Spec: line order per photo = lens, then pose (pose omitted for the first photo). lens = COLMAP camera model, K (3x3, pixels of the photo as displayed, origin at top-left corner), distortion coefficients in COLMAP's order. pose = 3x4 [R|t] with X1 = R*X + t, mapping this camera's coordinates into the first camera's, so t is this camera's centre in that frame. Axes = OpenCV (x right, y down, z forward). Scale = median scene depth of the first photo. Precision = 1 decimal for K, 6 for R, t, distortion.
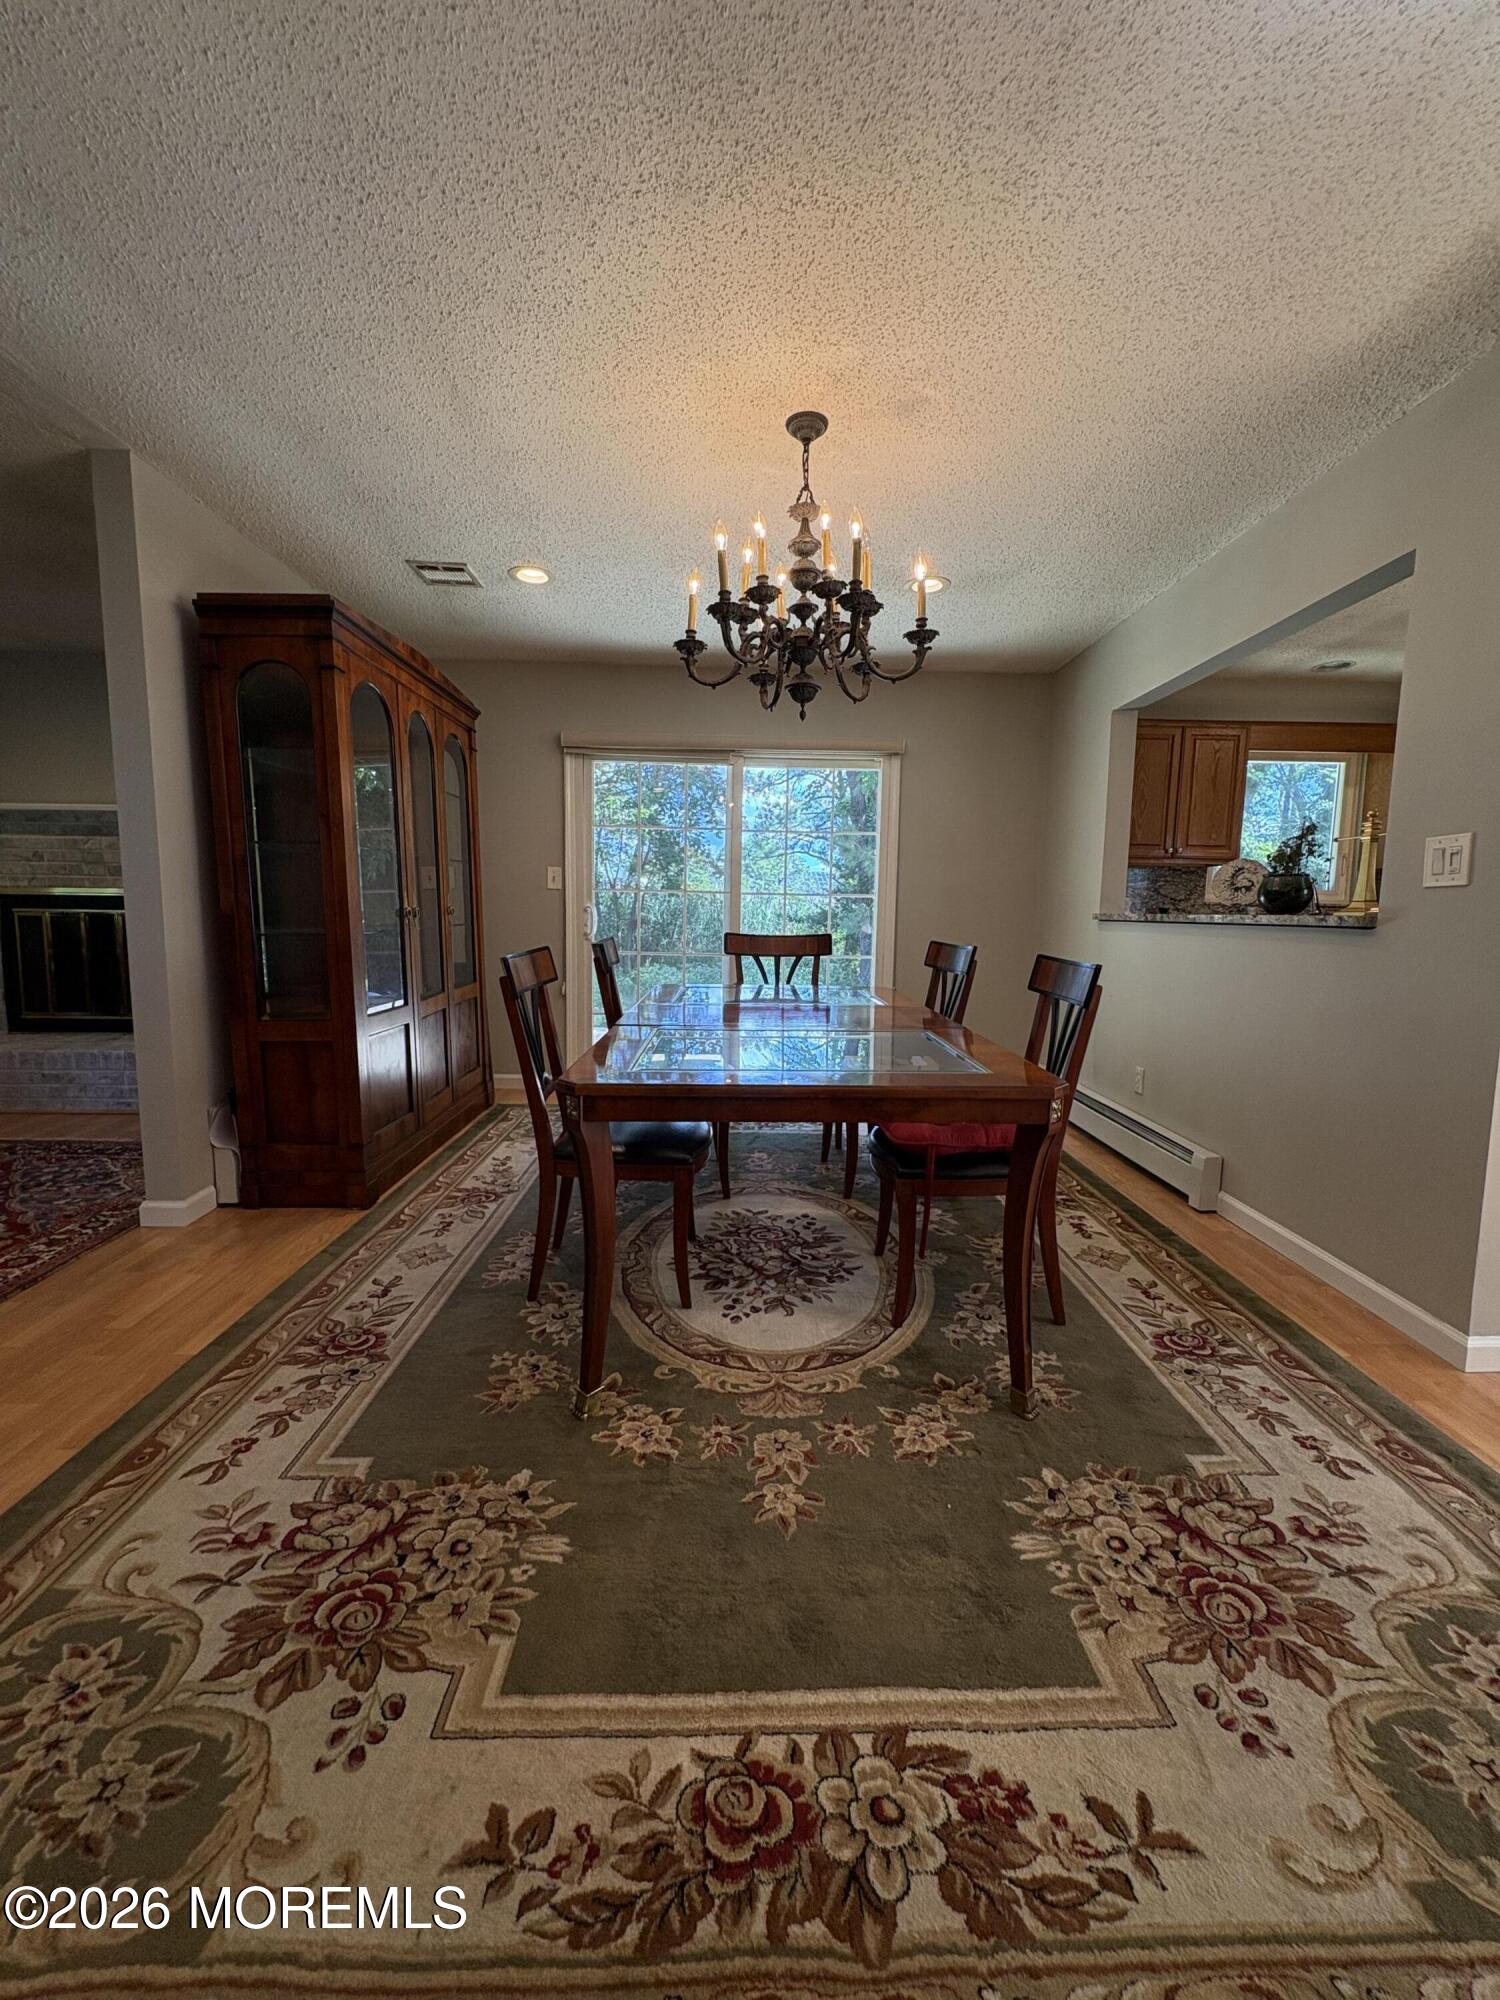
lens RADIAL K [[794.2, 0, 752.9], [0, 794.2, 997.5], [0, 0, 1]] dist [-0.001233, 0.000294]
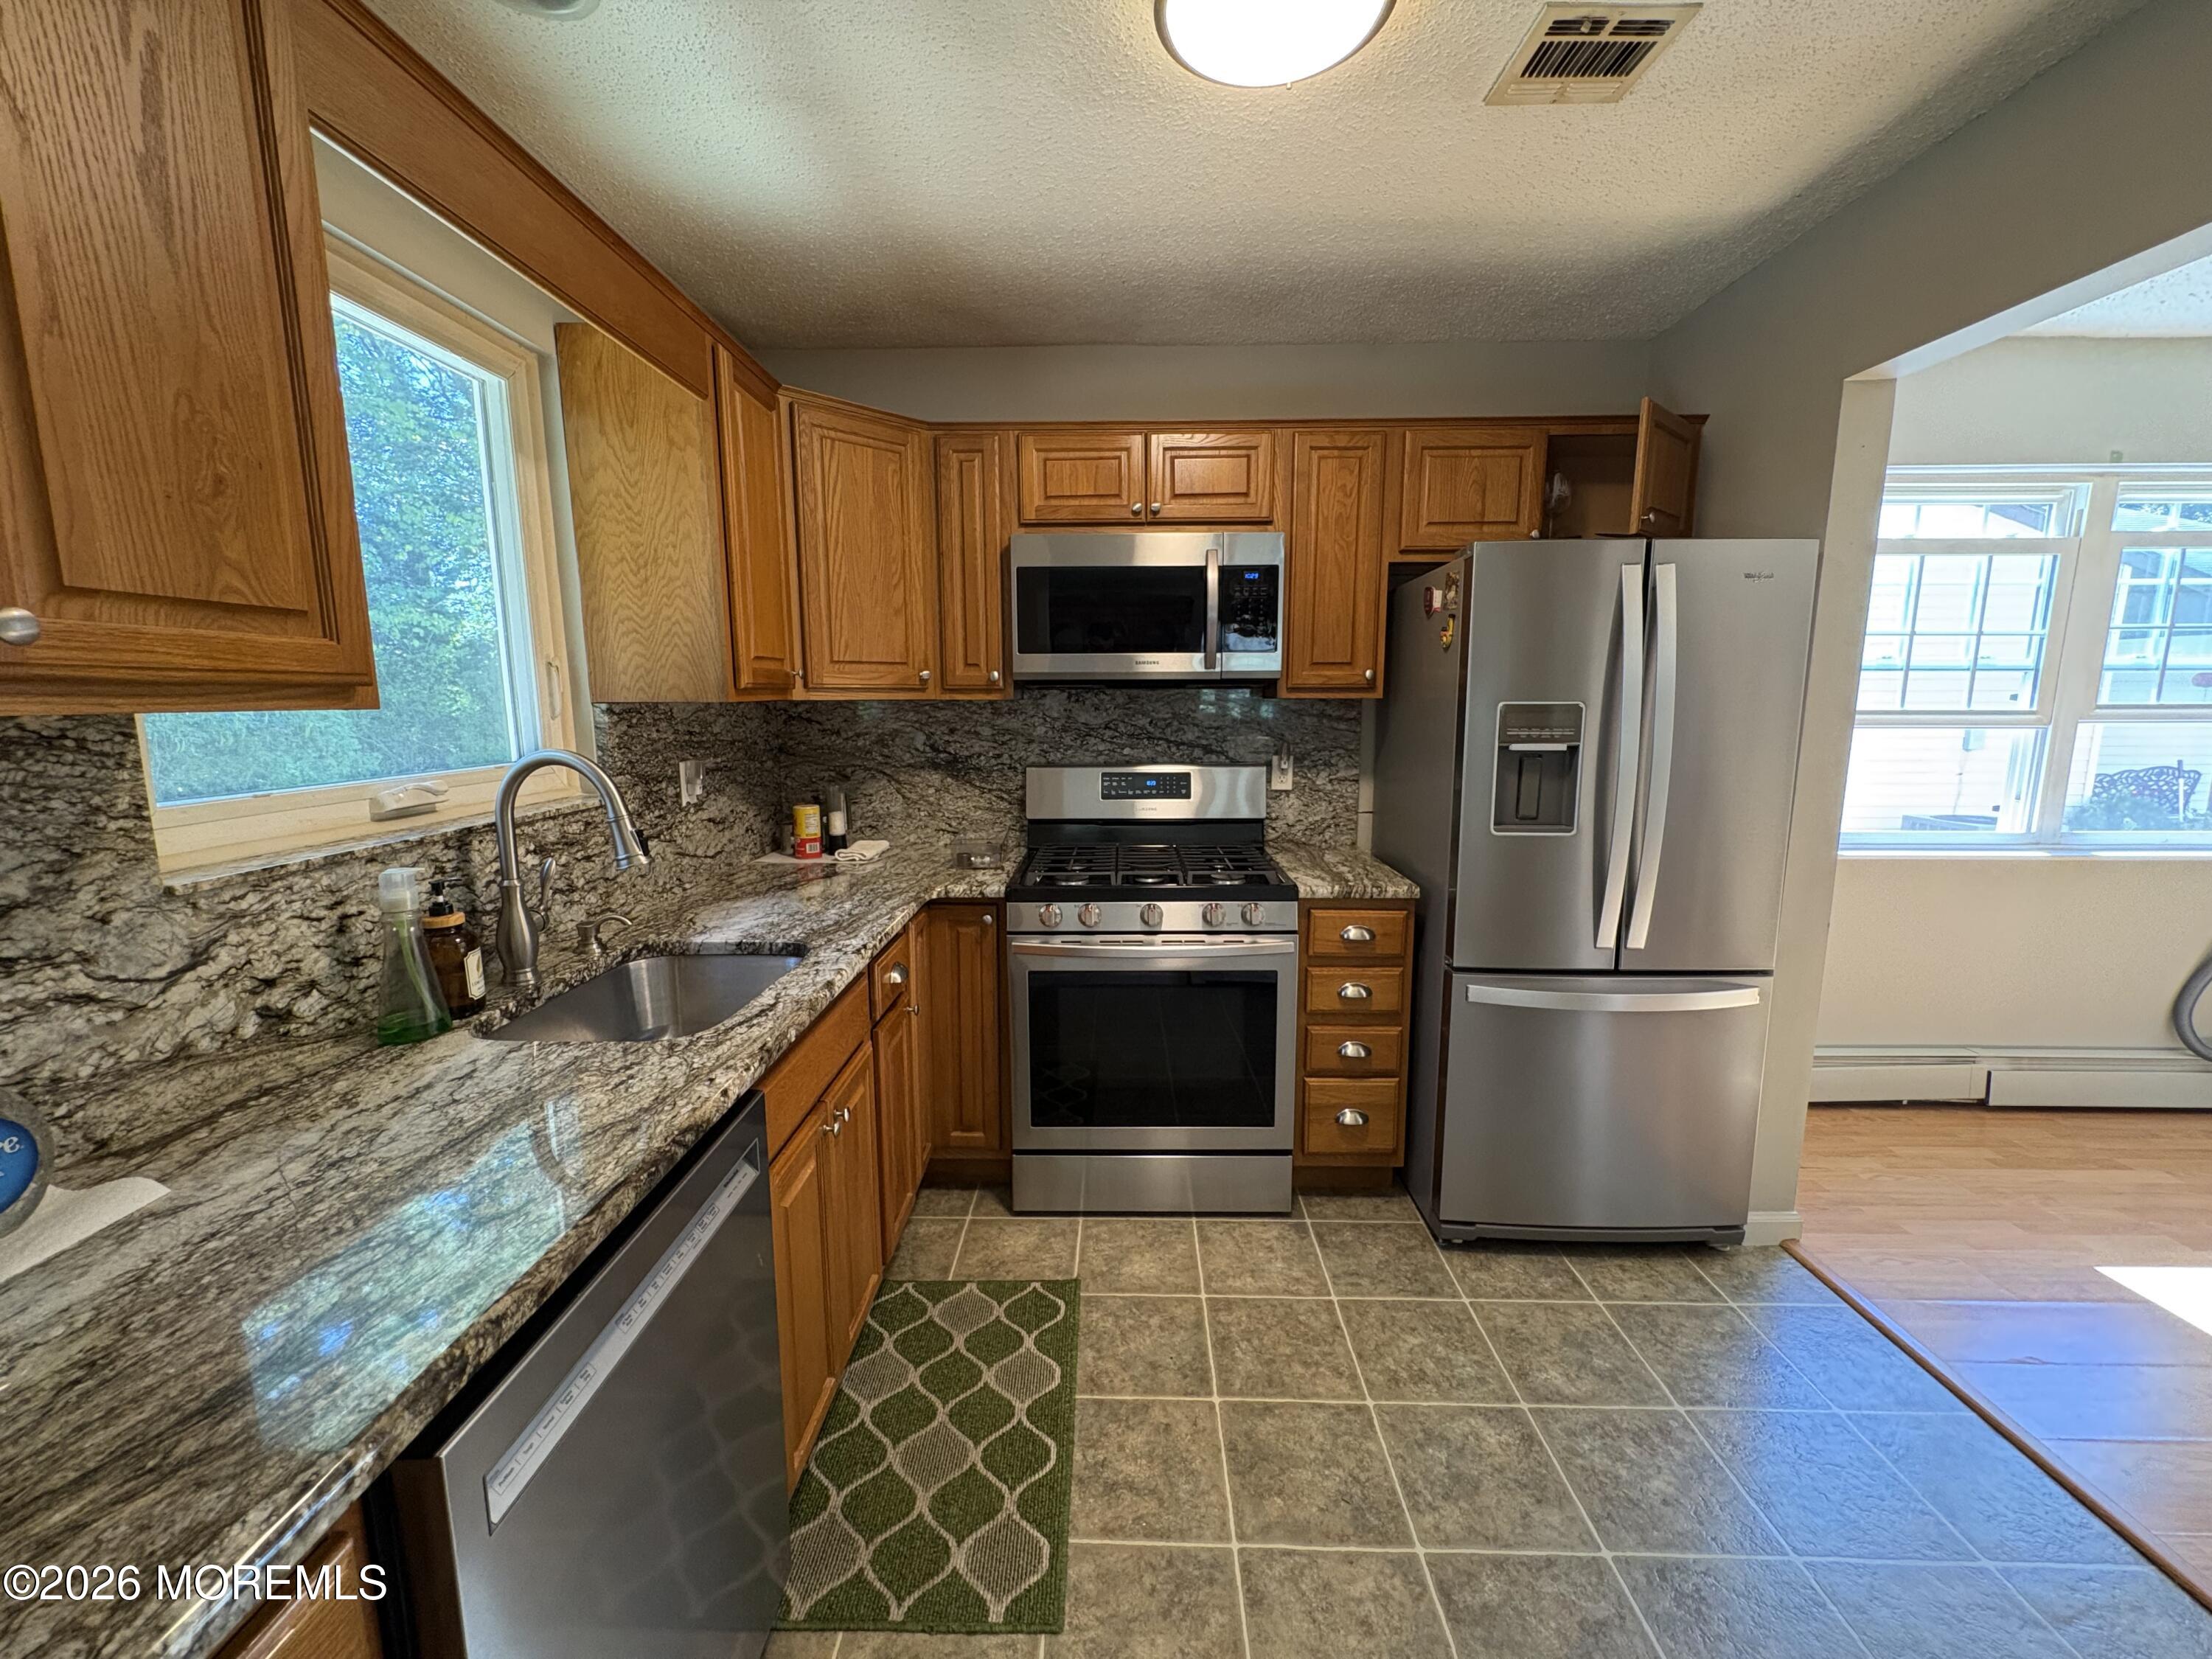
lens RADIAL K [[878.4, 0, 1104.1], [0, 878.4, 824.9], [0, 0, 1]] dist [-0.001233, 0.000294]
pose [[0.038500, -0.163065, 0.985864, 0.901726], [0.111821, 0.981102, 0.157910, -0.353848], [-0.992982, 0.104161, 0.056006, 1.861769]]
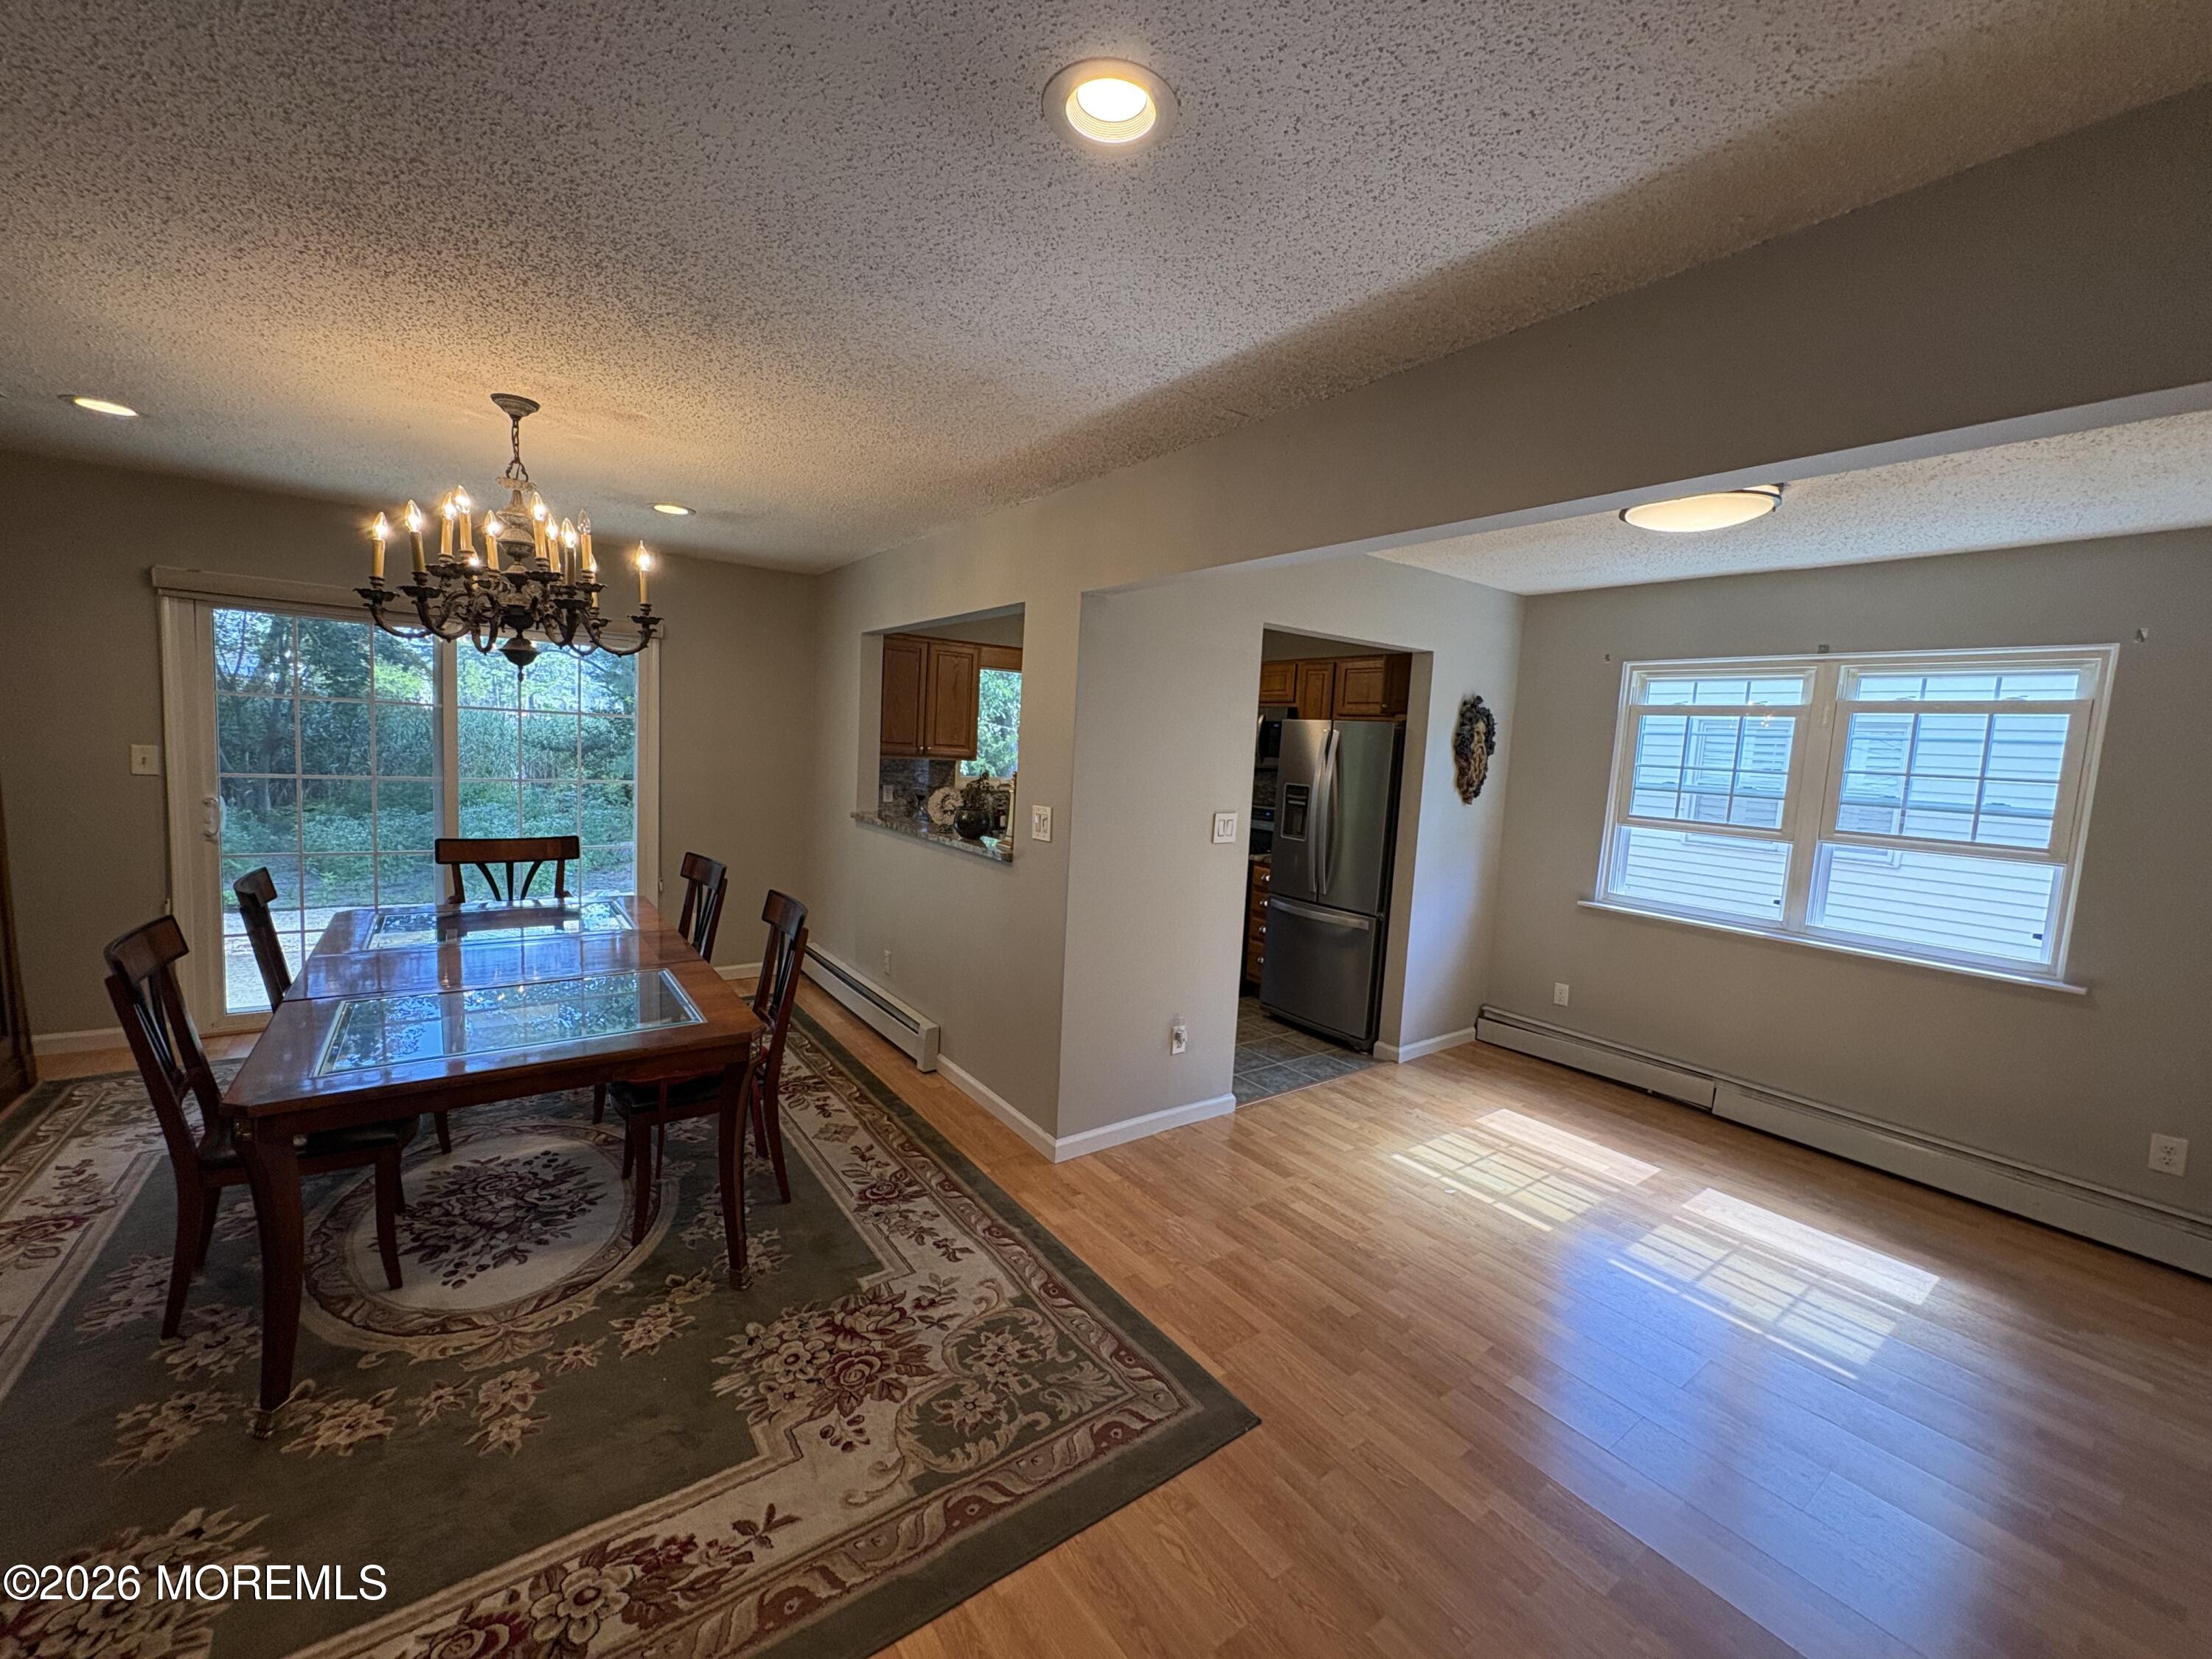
lens RADIAL K [[878.4, 0, 1105.4], [0, 878.4, 827.1], [0, 0, 1]] dist [-0.001233, 0.000294]
pose [[0.819487, -0.026927, 0.572465, 0.032322], [0.021228, 0.999636, 0.016632, -0.200517], [-0.572705, -0.001477, 0.819760, -0.439256]]
